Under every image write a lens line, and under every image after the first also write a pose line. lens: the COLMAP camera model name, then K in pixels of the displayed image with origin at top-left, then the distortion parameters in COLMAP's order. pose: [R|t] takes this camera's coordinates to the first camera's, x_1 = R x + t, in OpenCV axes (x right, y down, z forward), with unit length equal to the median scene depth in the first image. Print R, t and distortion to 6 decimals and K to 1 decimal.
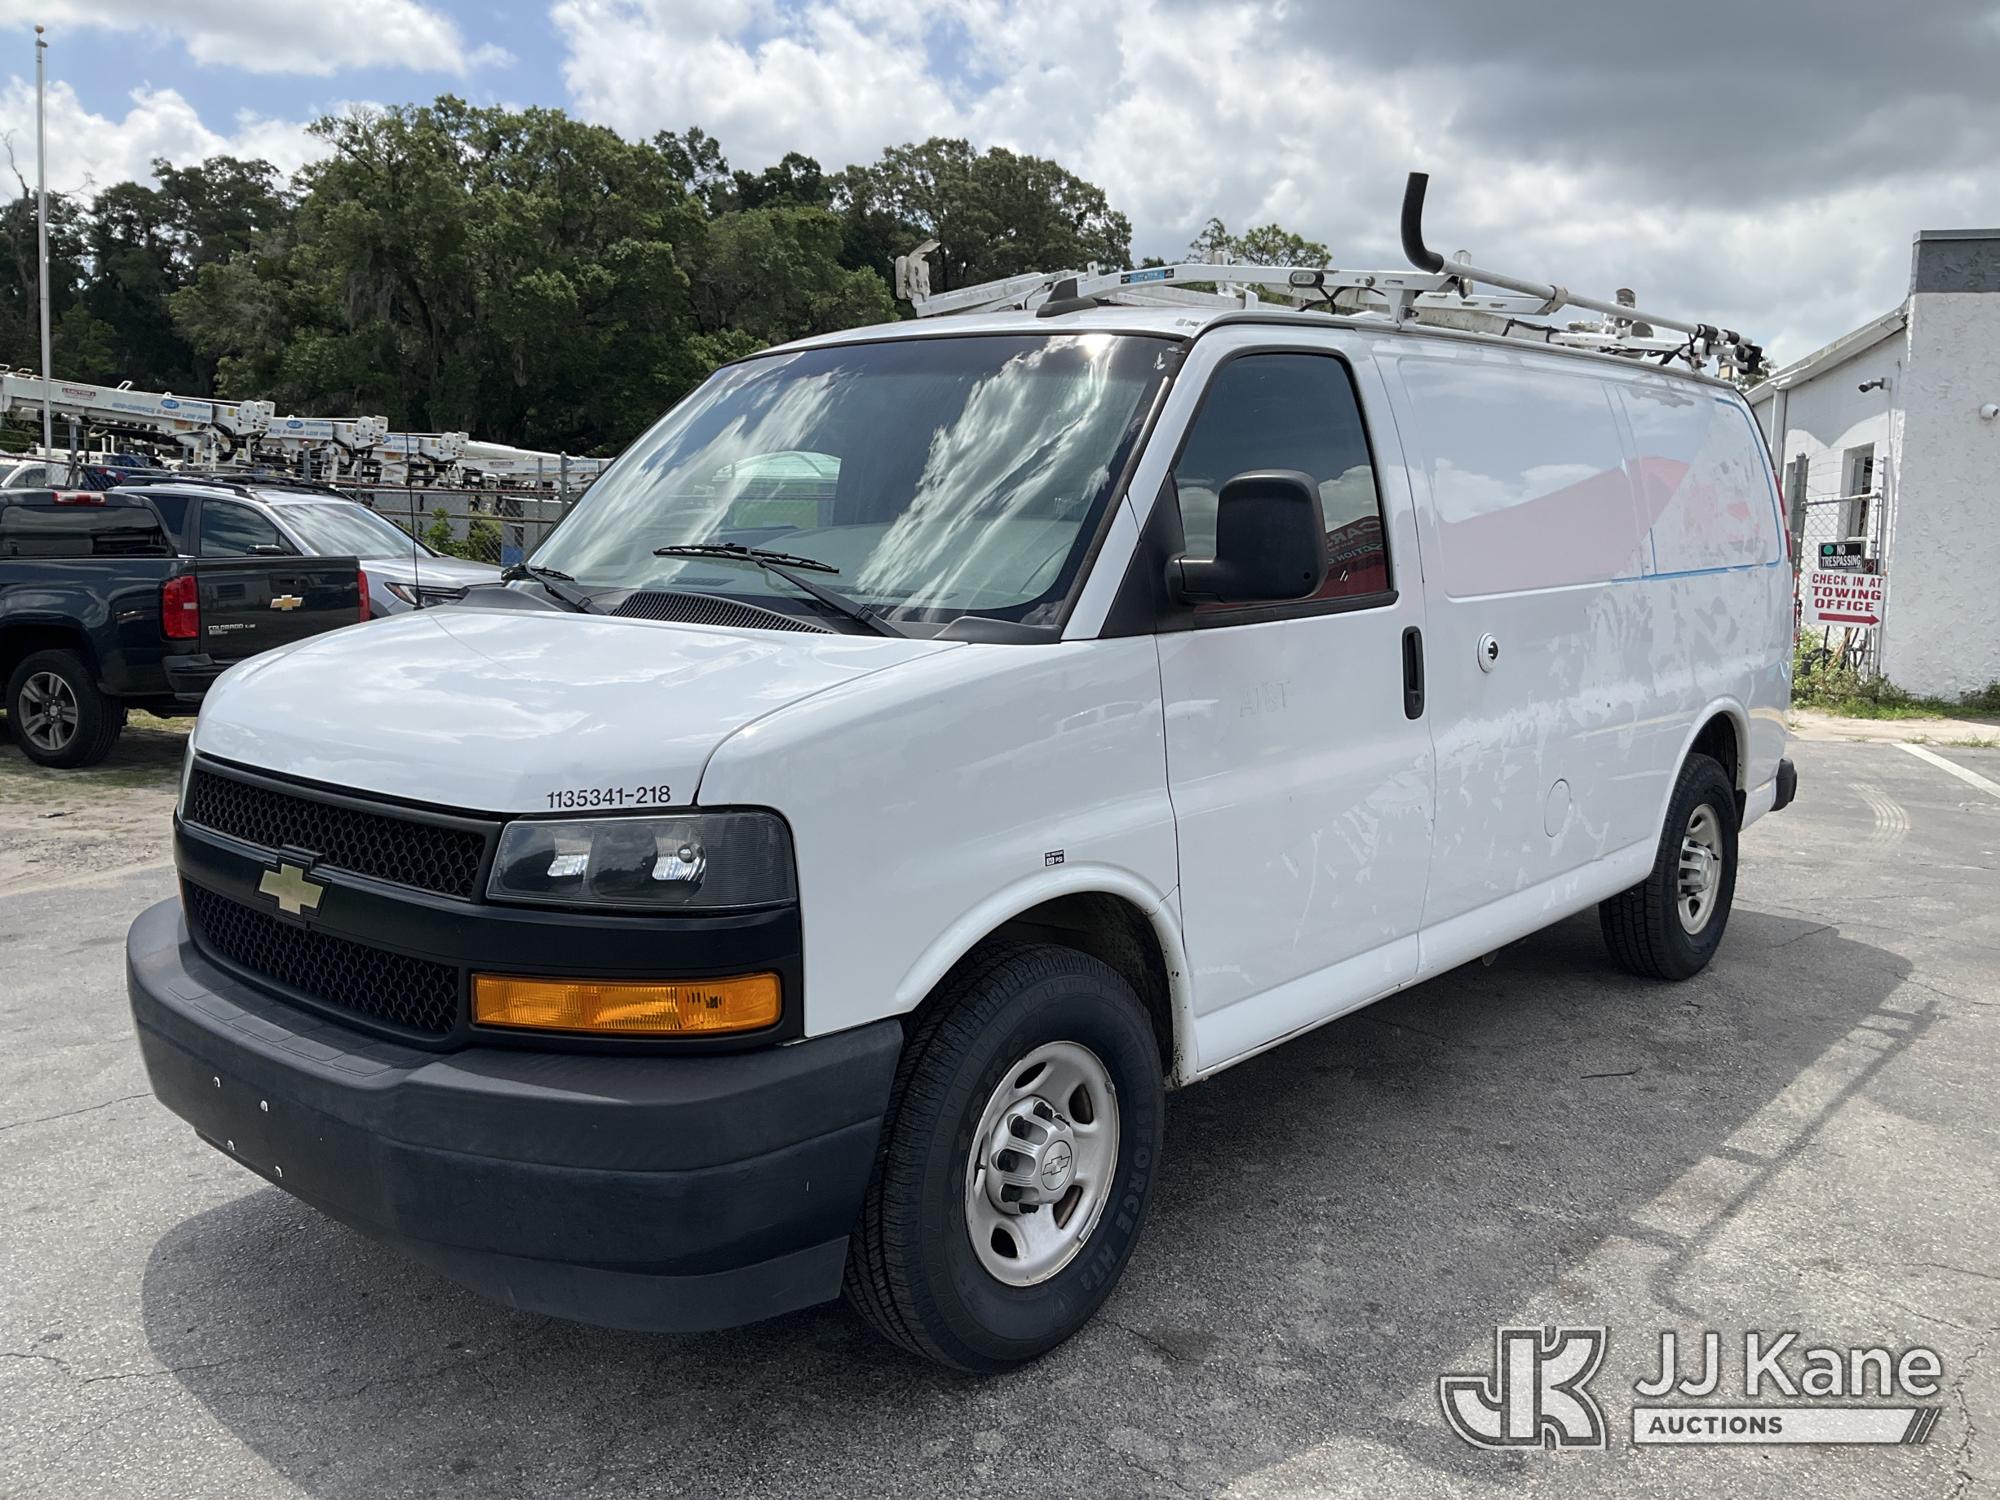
lens RADIAL K [[1696.9, 0, 1011.7], [0, 1696.9, 753.8], [0, 0, 1]] dist [0.034361, -0.070977]
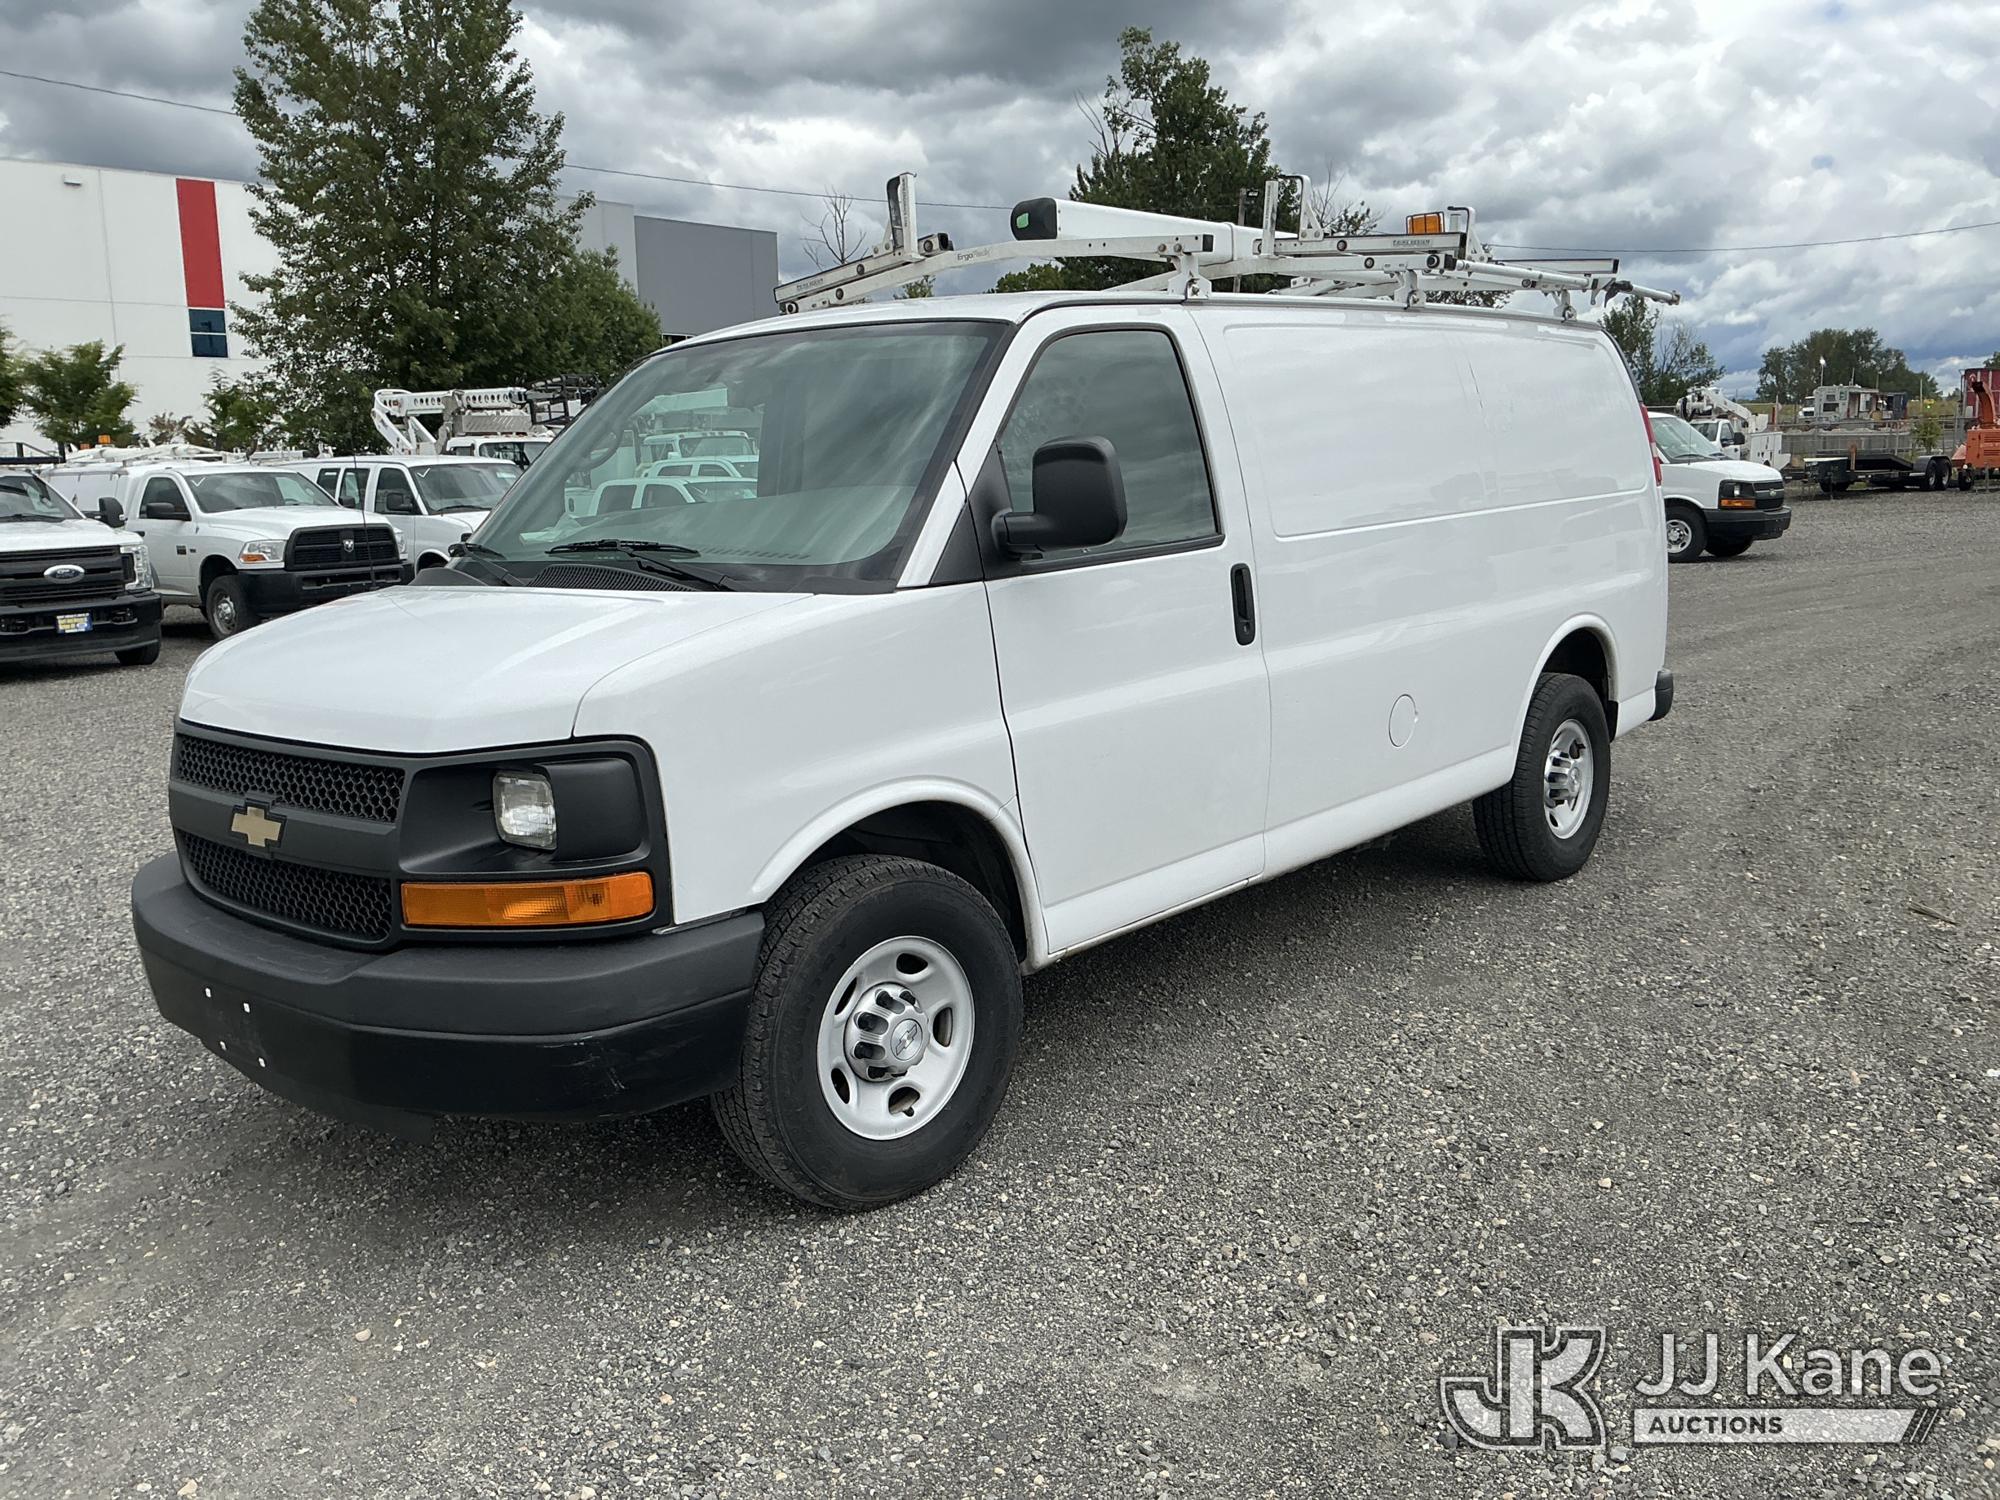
lens RADIAL K [[1696.9, 0, 1014.5], [0, 1696.9, 750.3], [0, 0, 1]] dist [0.034361, -0.070977]
pose [[0.998897, -0.044321, -0.015519, 0.123834], [0.044653, 0.998767, 0.021700, 0.022900], [0.014538, -0.022369, 0.999644, -0.178853]]
